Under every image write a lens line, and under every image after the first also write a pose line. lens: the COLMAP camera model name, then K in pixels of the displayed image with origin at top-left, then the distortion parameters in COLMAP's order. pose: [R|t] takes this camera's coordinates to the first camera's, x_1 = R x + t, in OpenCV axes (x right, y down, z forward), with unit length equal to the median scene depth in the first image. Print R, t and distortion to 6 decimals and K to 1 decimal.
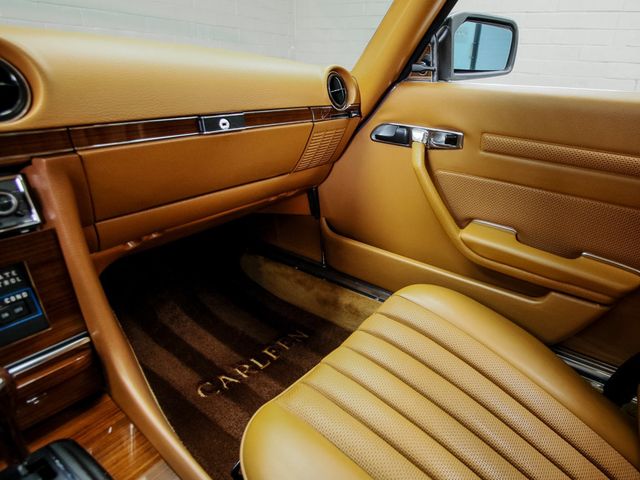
lens RADIAL K [[389.7, 0, 381.9], [0, 389.7, 244.7], [0, 0, 1]] dist [-0.018372, 0.002585]
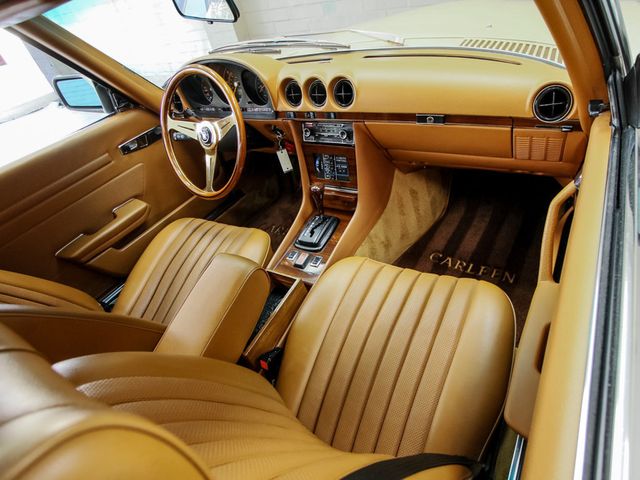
lens RADIAL K [[389.7, 0, 355.2], [0, 389.7, 266.0], [0, 0, 1]] dist [-0.018372, 0.002585]
pose [[0.070722, 0.611271, -0.788255, 0.958480], [-0.252289, 0.775502, 0.578746, -0.530633], [0.965064, 0.157938, 0.209062, 0.322165]]
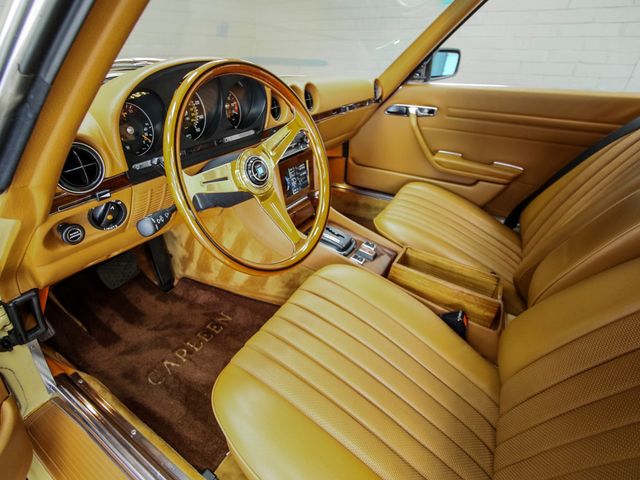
lens RADIAL K [[328.9, 0, 283.7], [0, 328.9, 234.9], [0, 0, 1]] dist [-0.015836, -0.000678]
pose [[0.998568, -0.033223, -0.041941, -0.553601], [0.036662, 0.995784, 0.084090, 0.210922], [0.038971, -0.085507, 0.995575, -0.831401]]
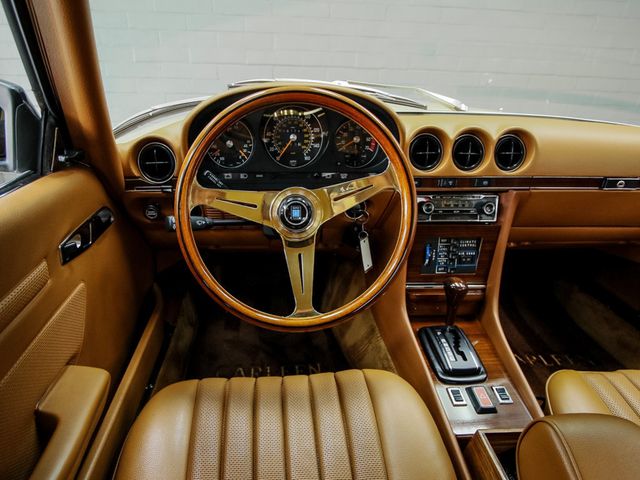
lens RADIAL K [[389.7, 0, 301.5], [0, 389.7, 283.1], [0, 0, 1]] dist [-0.018372, 0.002585]
pose [[0.597720, 0.368805, -0.711838, 0.020501], [-0.326181, 0.922966, 0.204301, 0.084314], [0.732350, 0.110073, 0.671973, -0.559482]]
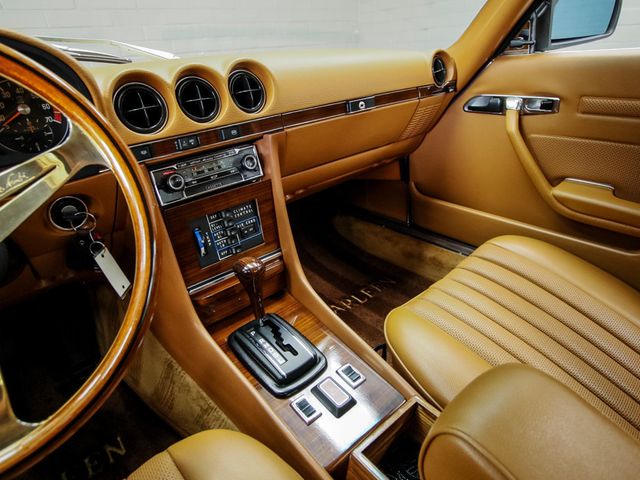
lens RADIAL K [[389.7, 0, 299.6], [0, 389.7, 234.3], [0, 0, 1]] dist [-0.018372, 0.002585]
pose [[0.946930, 0.027962, -0.320221, -0.123049], [-0.018417, 0.999292, 0.032796, 0.072495], [0.320912, -0.025158, 0.946775, -0.269435]]
